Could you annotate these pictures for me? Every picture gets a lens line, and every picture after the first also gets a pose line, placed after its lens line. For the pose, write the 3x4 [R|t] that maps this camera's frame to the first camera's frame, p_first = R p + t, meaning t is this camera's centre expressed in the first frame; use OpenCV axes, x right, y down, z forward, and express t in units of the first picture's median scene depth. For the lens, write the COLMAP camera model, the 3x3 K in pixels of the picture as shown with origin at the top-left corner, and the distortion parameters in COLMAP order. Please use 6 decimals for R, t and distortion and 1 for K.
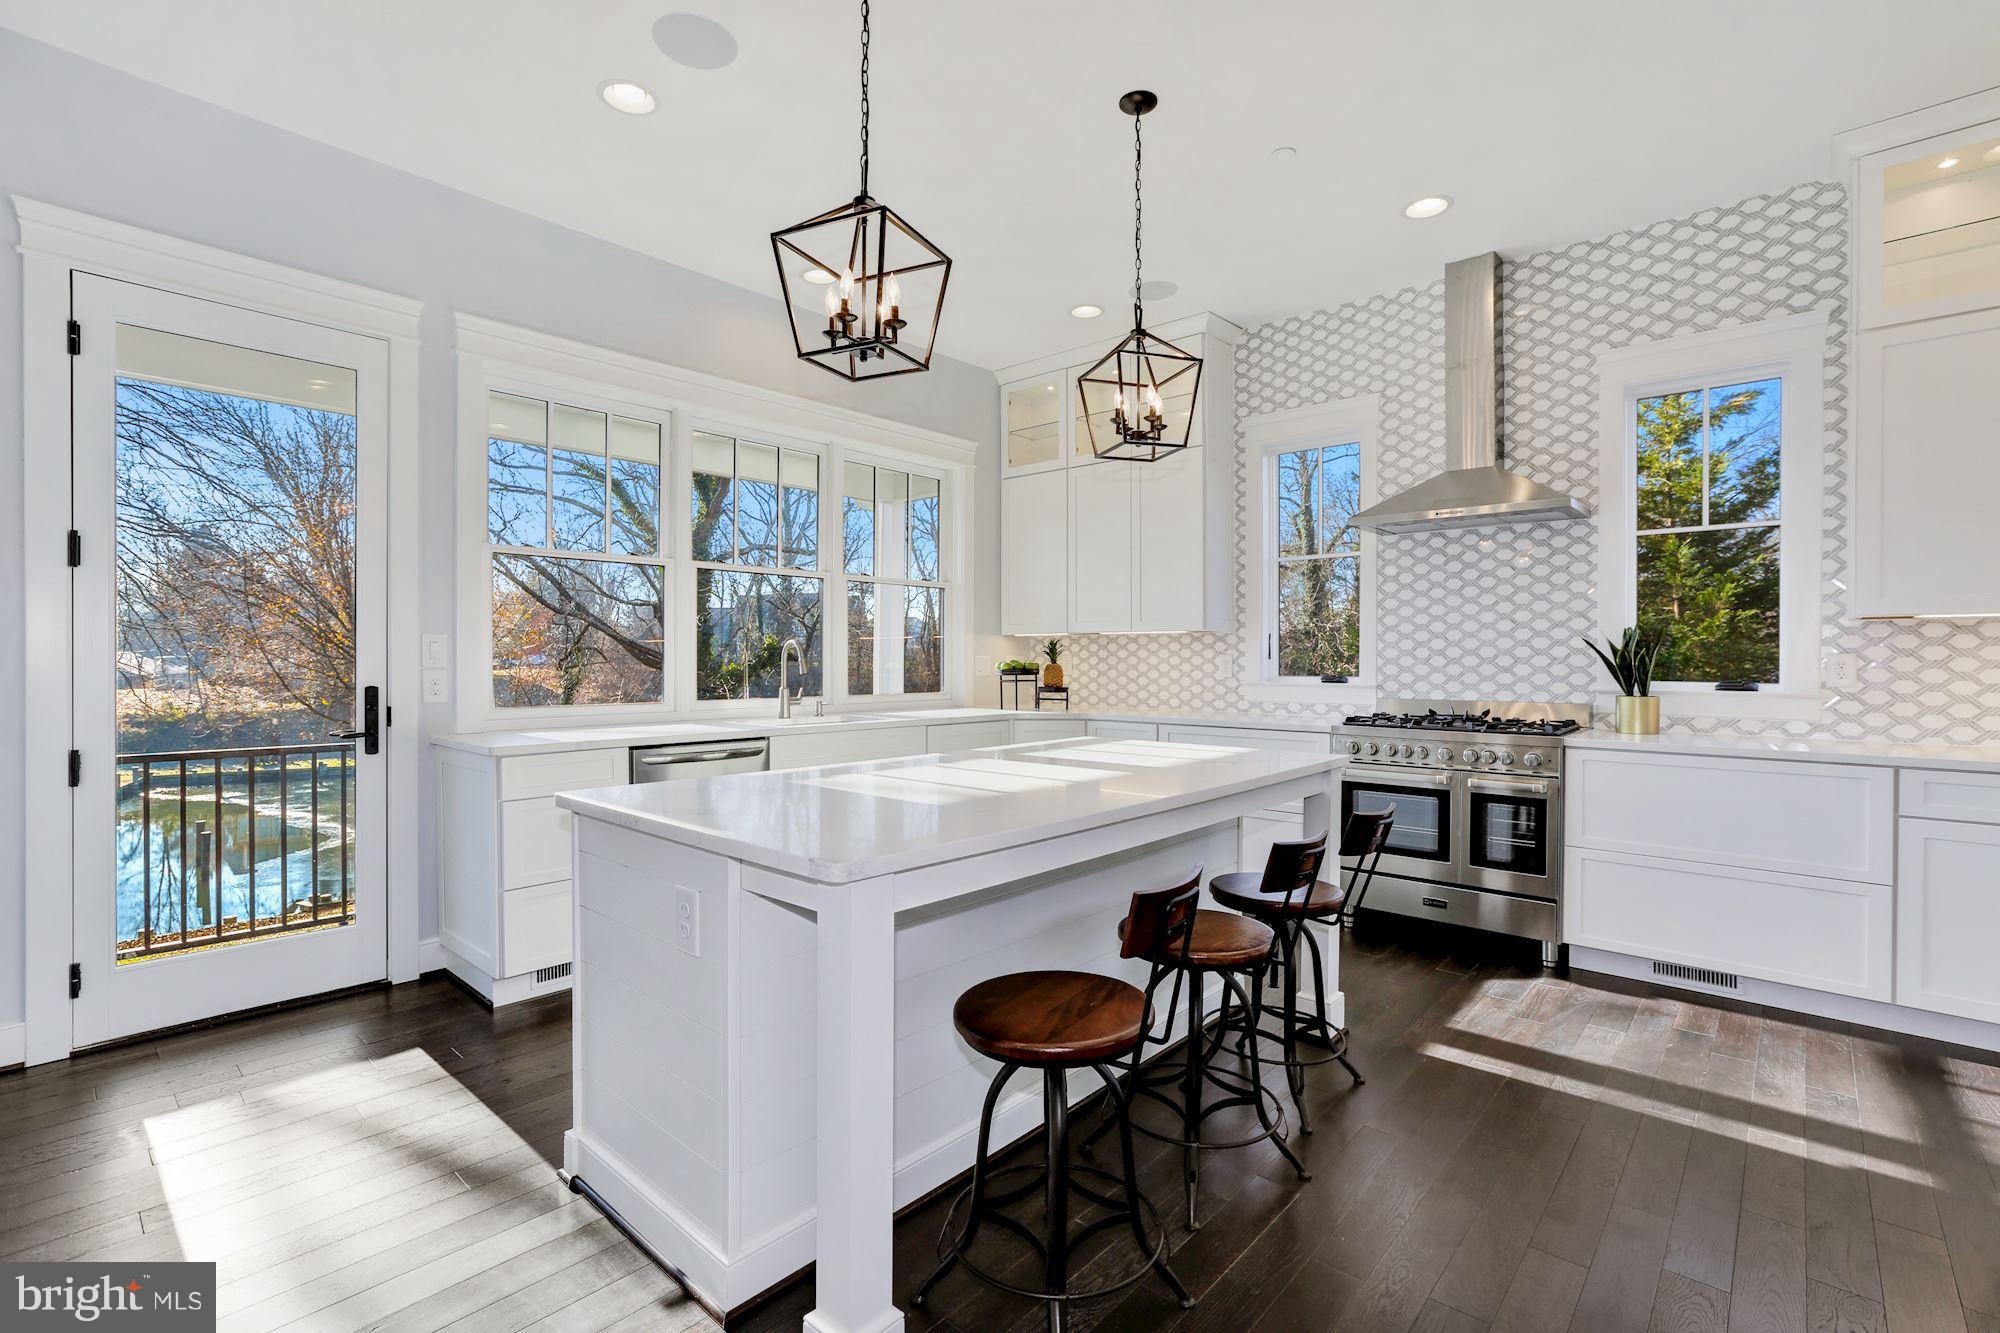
lens RADIAL K [[921.3, 0, 1010.9], [0, 921.3, 663.0], [0, 0, 1]] dist [-0.038538, 0.017681]
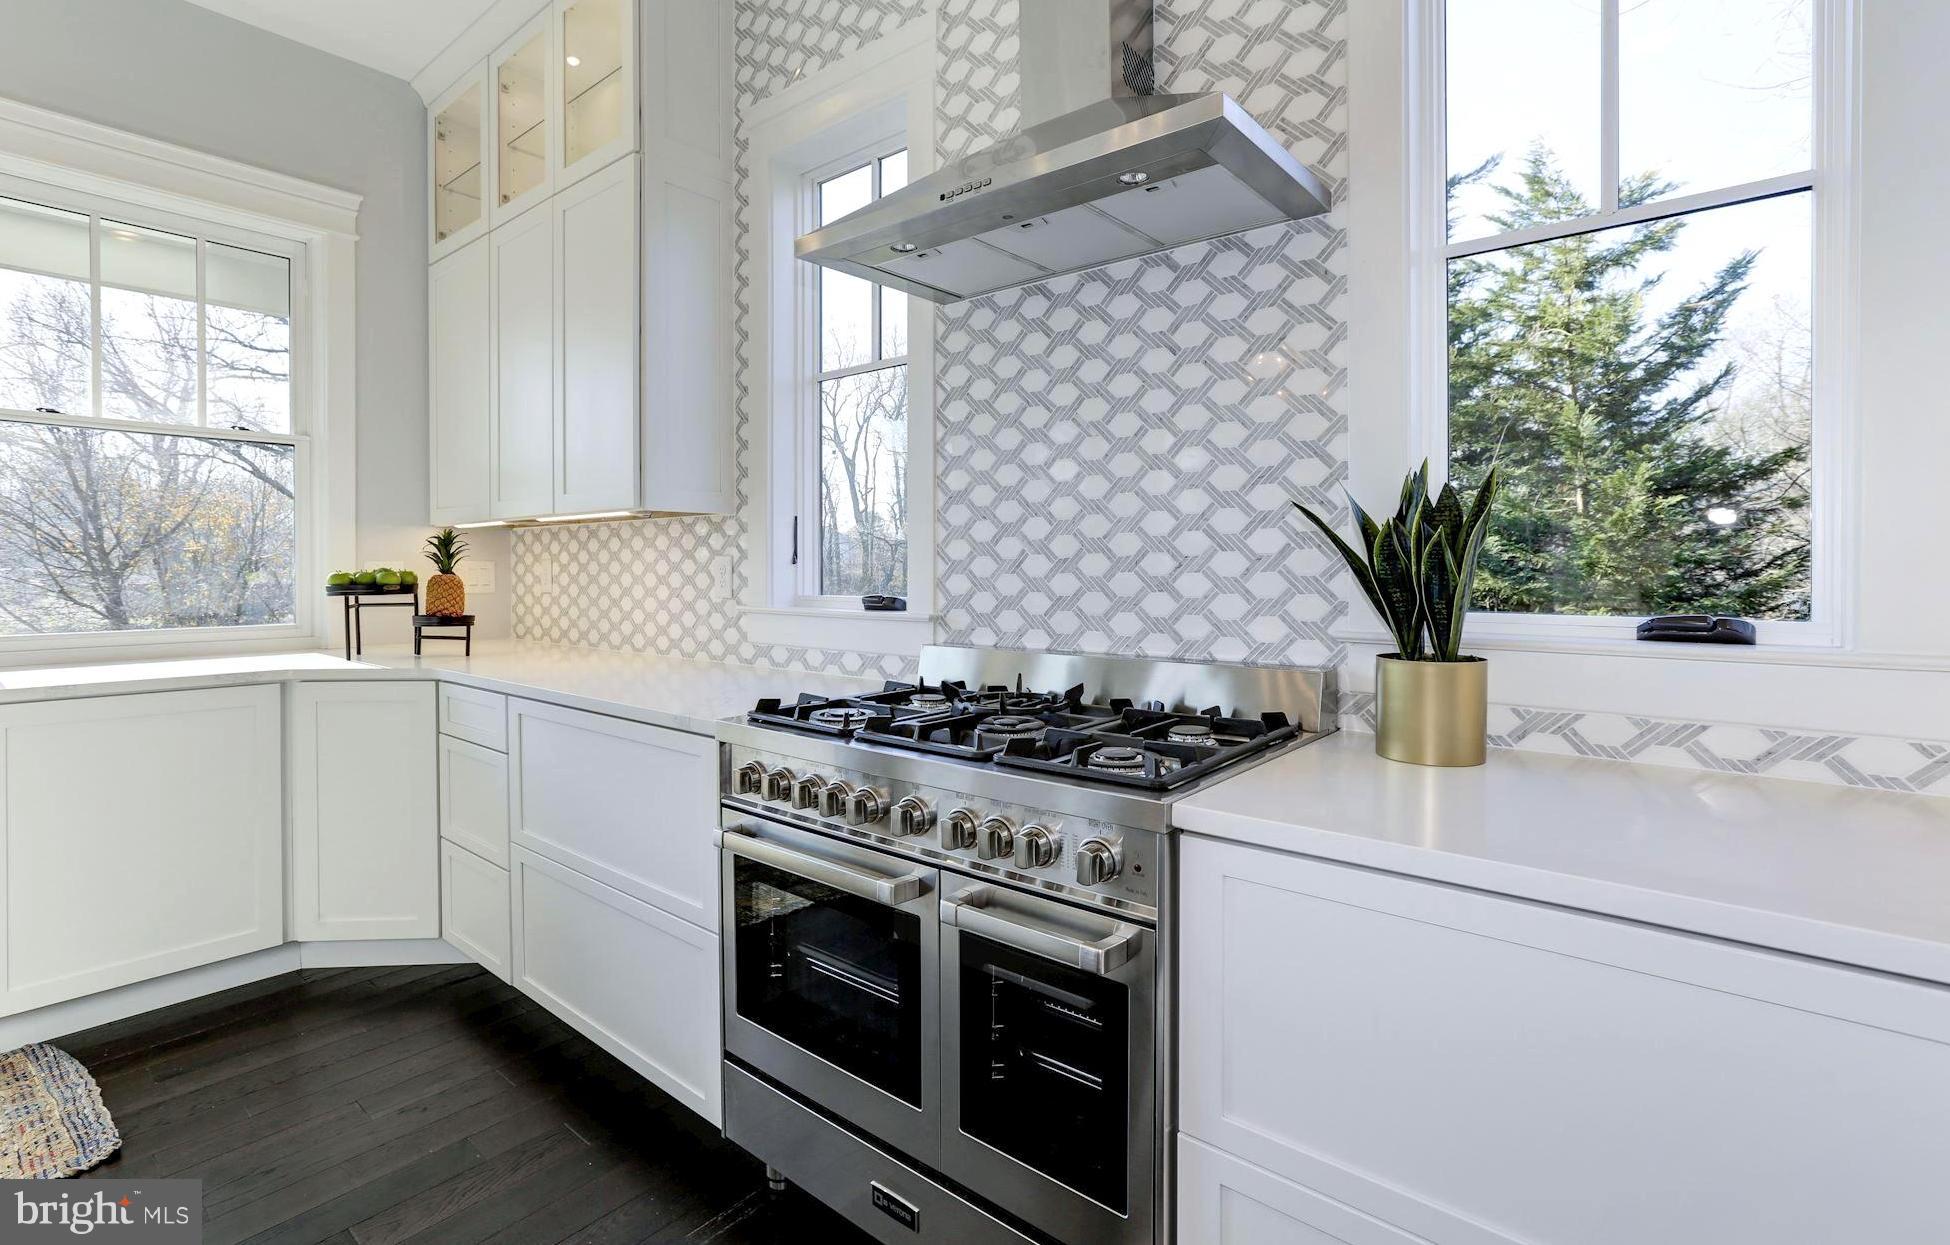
lens RADIAL K [[887.1, 0, 971.5], [0, 887.1, 579.7], [0, 0, 1]] dist [-0.063379, 0.033163]
pose [[0.999900, -0.004750, 0.013308, 0.375715], [0.004629, 0.999948, 0.009107, 0.000689], [-0.013351, -0.009044, 0.999870, 0.487356]]
